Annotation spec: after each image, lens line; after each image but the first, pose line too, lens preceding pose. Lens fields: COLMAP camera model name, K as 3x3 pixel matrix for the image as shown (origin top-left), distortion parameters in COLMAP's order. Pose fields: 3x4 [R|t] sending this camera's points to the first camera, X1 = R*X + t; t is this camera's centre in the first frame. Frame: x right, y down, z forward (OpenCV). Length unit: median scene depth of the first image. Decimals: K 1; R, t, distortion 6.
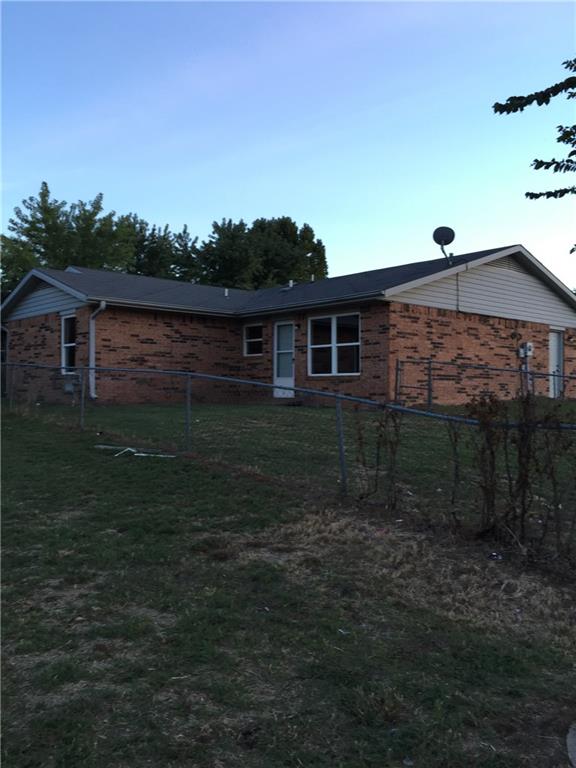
lens RADIAL K [[667.7, 0, 288.0], [0, 667.7, 384.0], [0, 0, 1]] dist [0.044763, 0.001791]
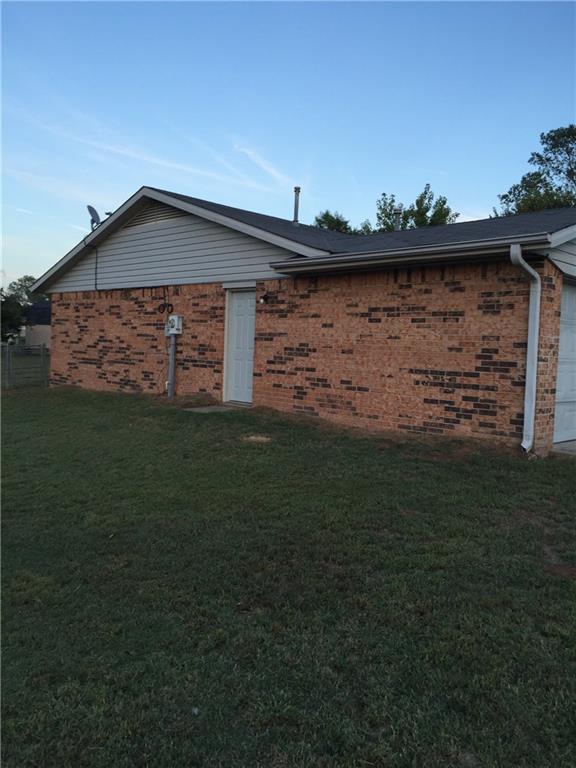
lens RADIAL K [[672.9, 0, 288.0], [0, 672.9, 384.0], [0, 0, 1]] dist [0.053724, -0.013602]
pose [[0.022928, 0.048785, -0.998546, 1.259289], [-0.025204, 0.998519, 0.048205, -0.032186], [0.999419, 0.024062, 0.024123, 1.302191]]
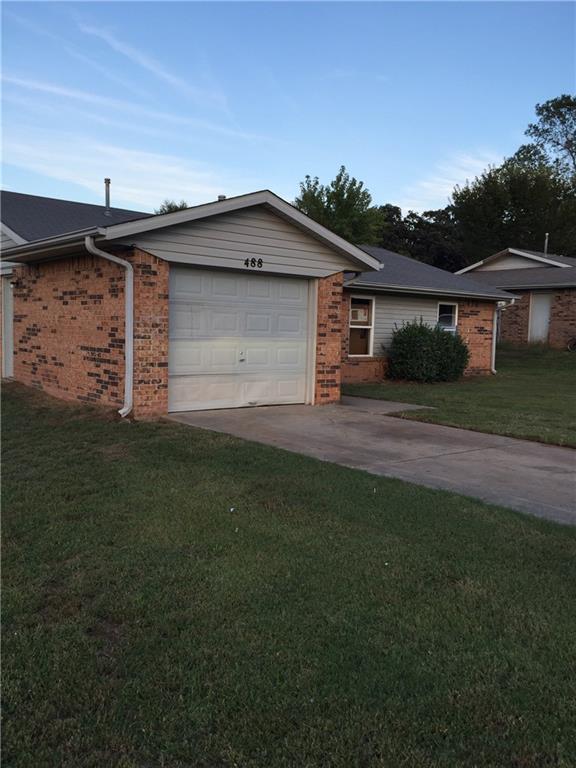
lens RADIAL K [[672.9, 0, 288.0], [0, 672.9, 384.0], [0, 0, 1]] dist [0.053724, -0.013602]
pose [[-0.059301, 0.078448, -0.995153, 1.327235], [-0.013637, 0.996751, 0.079387, -0.038022], [0.998147, 0.018279, -0.058038, 1.660960]]
